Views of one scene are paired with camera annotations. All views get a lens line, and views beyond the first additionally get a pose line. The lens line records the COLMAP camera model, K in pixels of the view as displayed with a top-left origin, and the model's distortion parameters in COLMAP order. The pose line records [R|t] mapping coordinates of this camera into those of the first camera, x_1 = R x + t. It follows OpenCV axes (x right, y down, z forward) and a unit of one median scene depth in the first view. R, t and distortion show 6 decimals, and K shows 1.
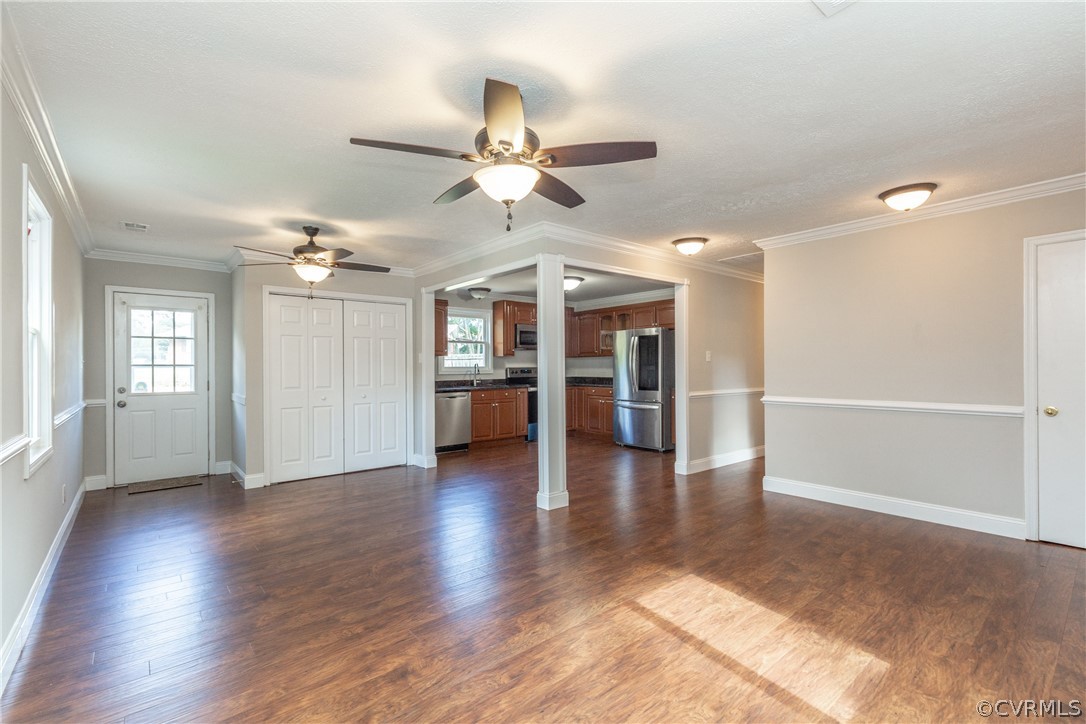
lens RADIAL K [[485.5, 0, 543.9], [0, 485.5, 365.7], [0, 0, 1]] dist [0.002538, 0.000362]
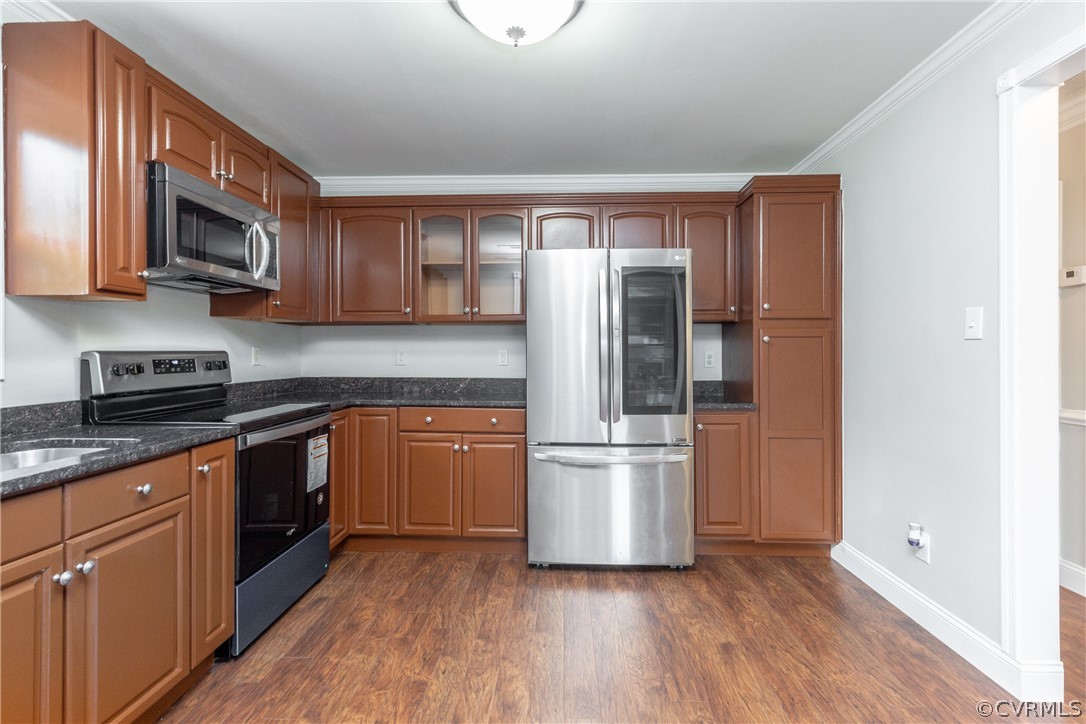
lens RADIAL K [[499.0, 0, 554.8], [0, 499.0, 355.3], [0, 0, 1]] dist [0.000403, -0.000096]
pose [[0.659247, 0.001168, 0.751926, -0.148078], [-0.006524, 0.999970, 0.004166, 0.005115], [-0.751899, -0.007652, 0.659234, 0.931402]]
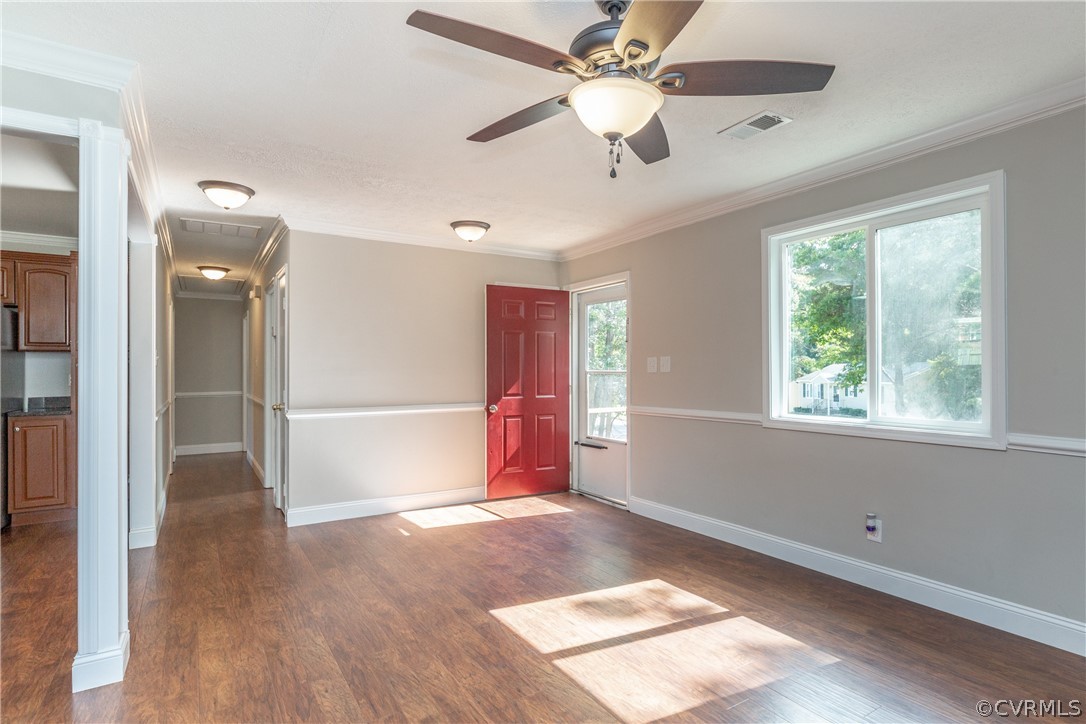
lens RADIAL K [[560.8, 0, 541.9], [0, 560.8, 367.3], [0, 0, 1]] dist [0.001343, 0.000898]
pose [[0.144712, 0.012124, 0.989399, -0.322072], [-0.000591, 0.999926, -0.012167, 0.002563], [-0.989474, 0.001176, 0.144709, 0.357891]]
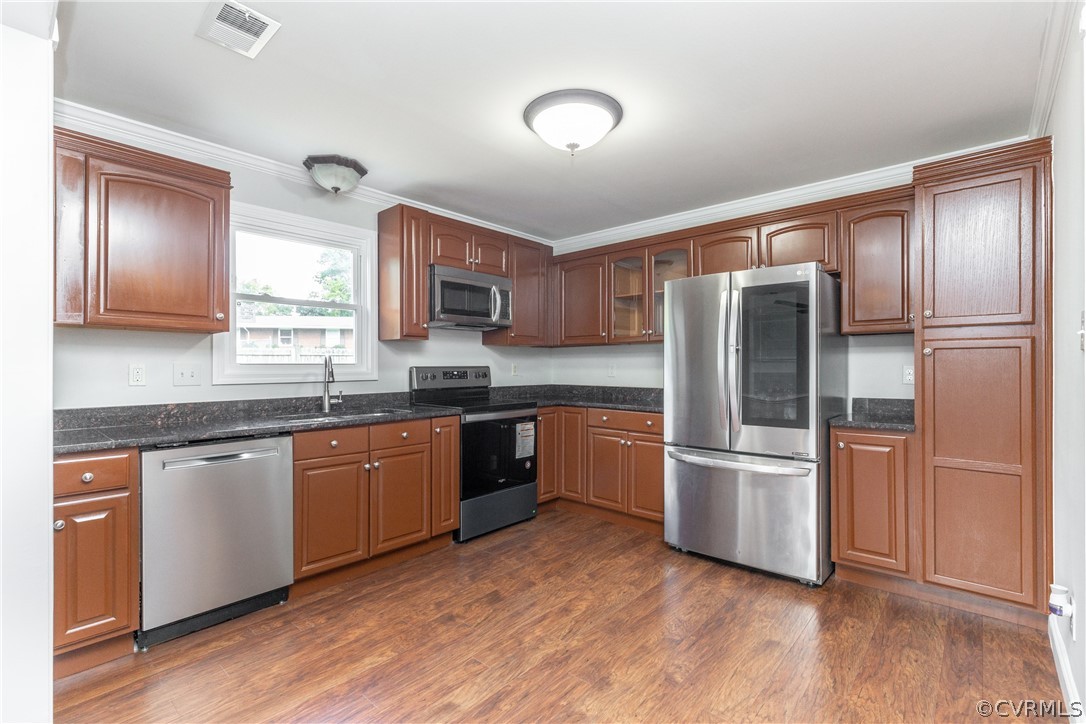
lens RADIAL K [[494.1, 0, 548.4], [0, 494.1, 366.1], [0, 0, 1]] dist [0.001423, 0.000670]
pose [[0.988312, 0.004536, 0.152376, -0.029792], [-0.004861, 0.999987, 0.001764, 0.003290], [-0.152366, -0.002484, 0.988321, 0.734165]]
